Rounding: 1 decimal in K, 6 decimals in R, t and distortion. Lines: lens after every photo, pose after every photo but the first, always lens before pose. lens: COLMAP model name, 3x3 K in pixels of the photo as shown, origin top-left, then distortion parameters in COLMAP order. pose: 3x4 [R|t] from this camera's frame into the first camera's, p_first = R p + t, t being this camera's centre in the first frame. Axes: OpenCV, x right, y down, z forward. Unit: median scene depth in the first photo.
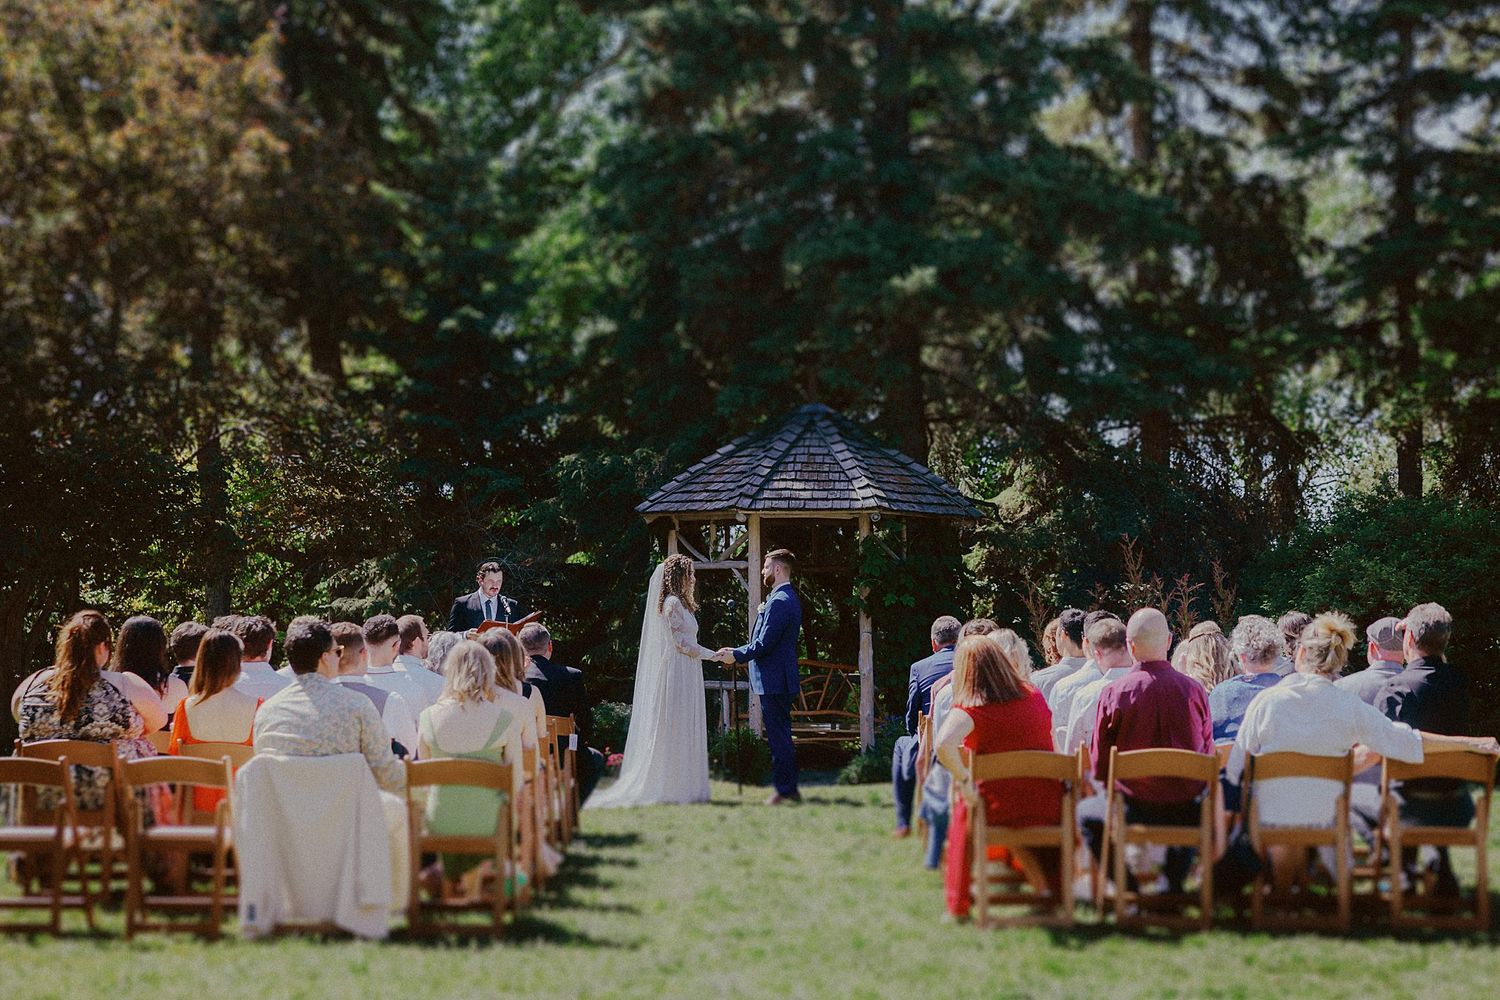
lens RADIAL K [[3355.0, 0, 756.1], [0, 3355.0, 508.8], [0, 0, 1]] dist [-0.254251, 0.000000]
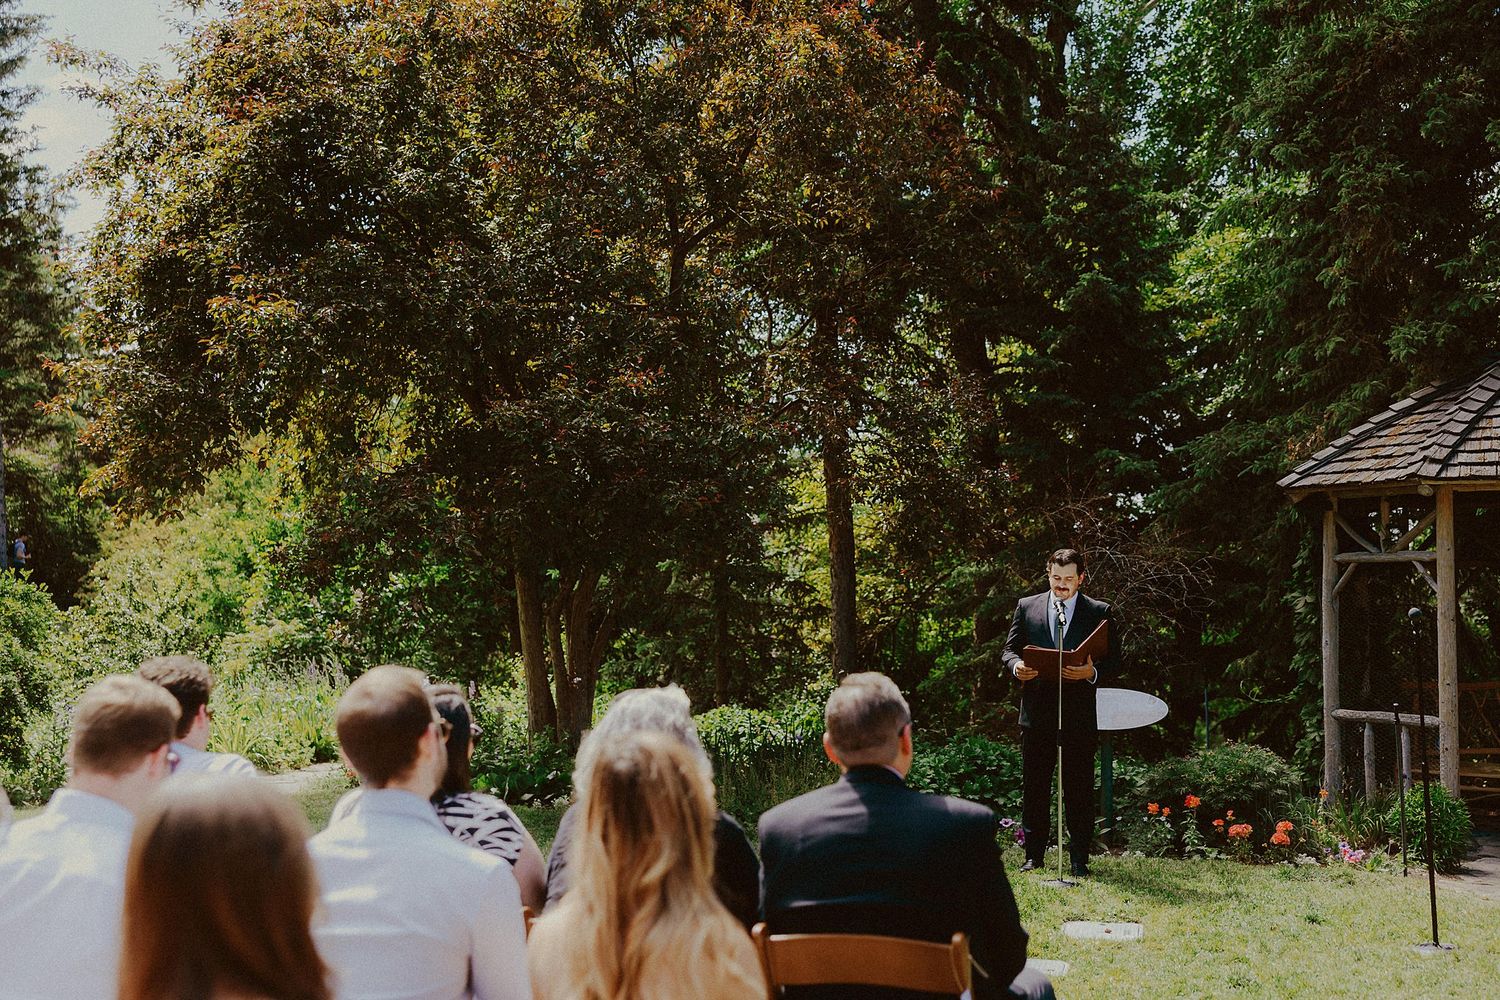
lens RADIAL K [[1899.7, 0, 755.5], [0, 1899.7, 511.8], [0, 0, 1]] dist [0.031709, 0.000000]
pose [[0.944490, -0.007762, -0.328449, -0.005688], [0.003435, 0.999900, -0.013752, 0.012033], [0.328523, 0.011860, 0.944422, 0.544619]]
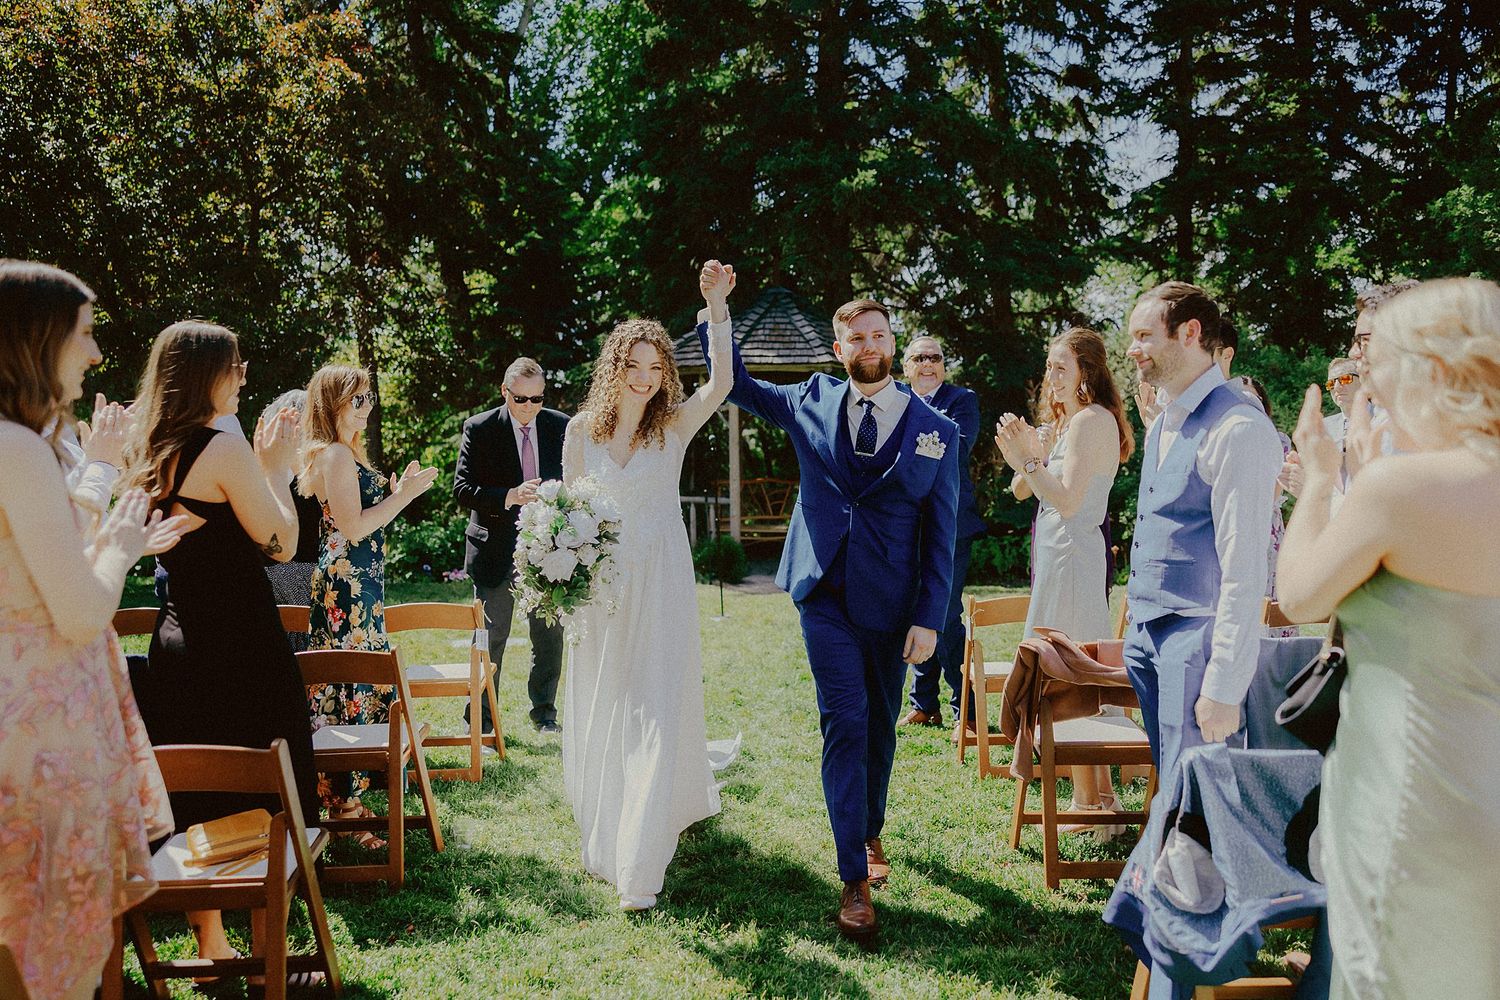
lens RADIAL K [[1240.2, 0, 743.2], [0, 1240.2, 501.6], [0, 0, 1]] dist [0.039899, -0.013835]
pose [[0.999942, -0.006122, 0.008873, -0.001218], [0.005362, 0.996510, 0.083296, 0.012567], [-0.009352, -0.083244, 0.996485, 0.507501]]
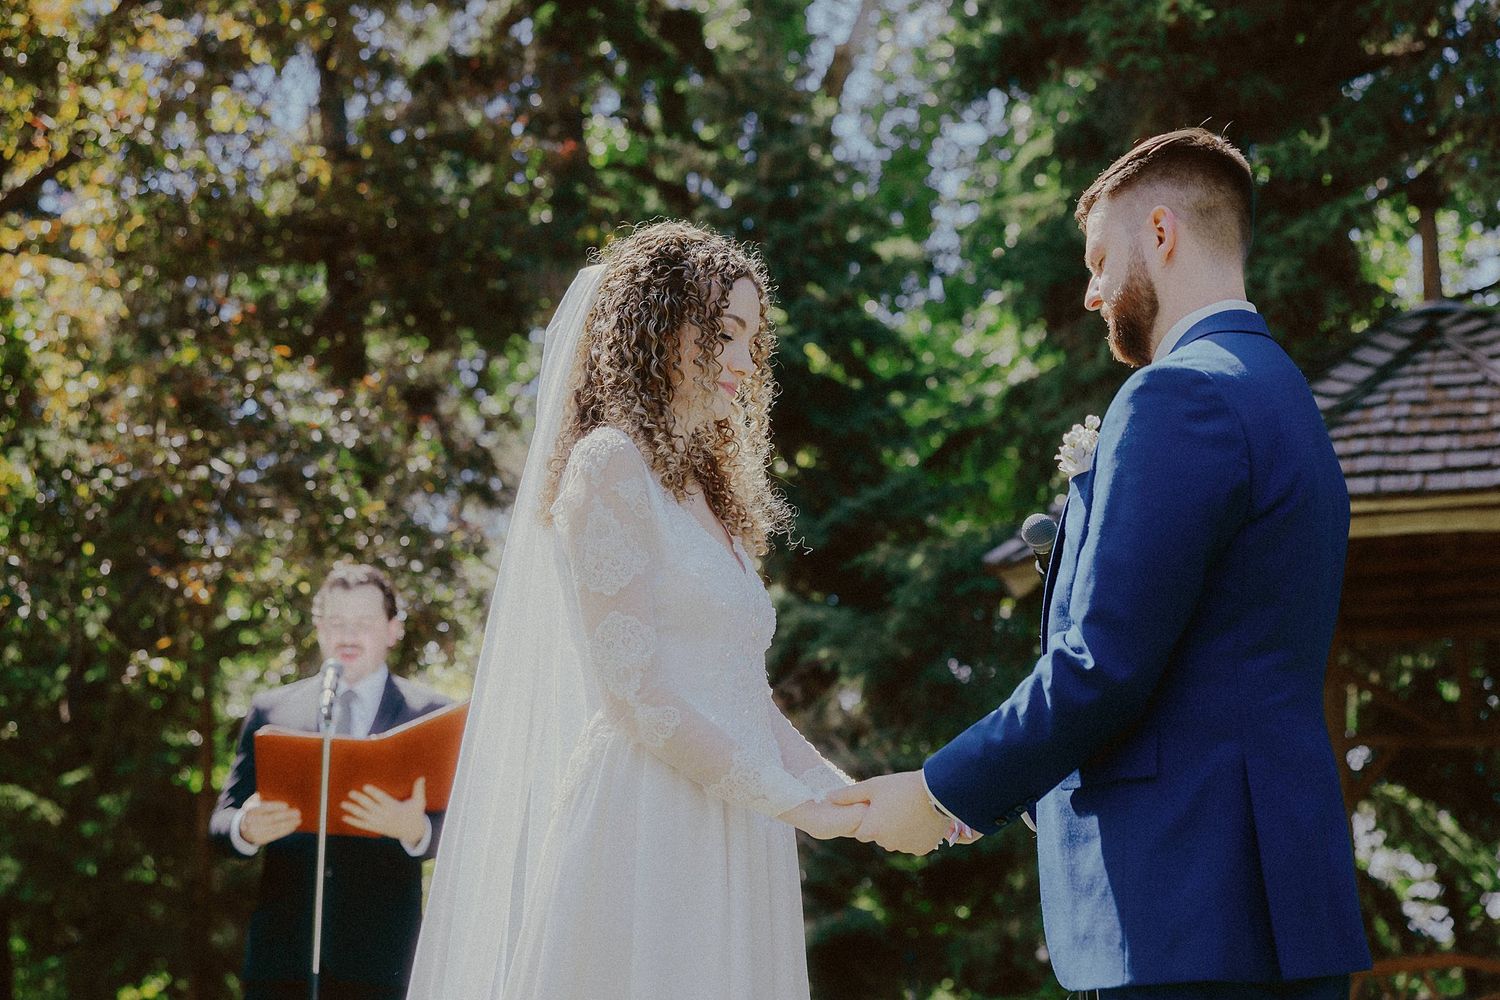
lens RADIAL K [[2329.7, 0, 770.7], [0, 2329.7, 430.8], [0, 0, 1]] dist [0.121886, 0.000000]
pose [[0.964182, -0.070302, -0.255755, 0.011426], [0.017477, 0.978979, -0.203212, 0.041026], [0.264665, 0.191463, 0.945142, 0.721273]]
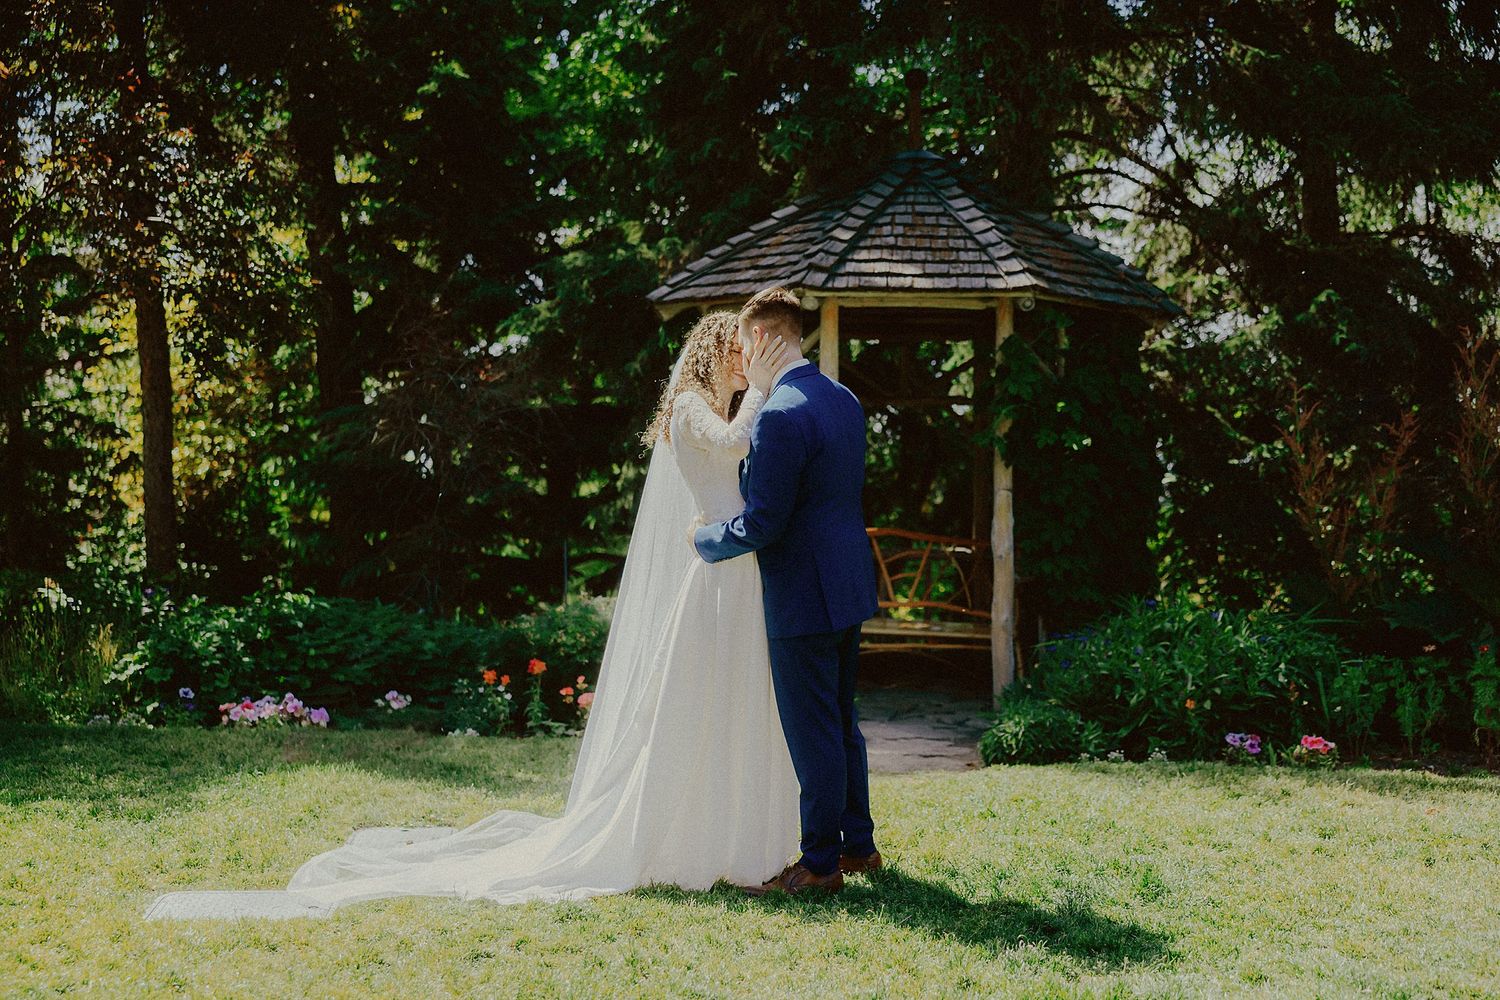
lens RADIAL K [[1842.5, 0, 713.1], [0, 1842.5, 508.9], [0, 0, 1]] dist [0.082626, 0.000000]
pose [[0.999237, 0.015936, -0.035647, -0.009321], [-0.014288, 0.998839, 0.045998, 0.024581], [0.036339, -0.045453, 0.998305, 0.632170]]
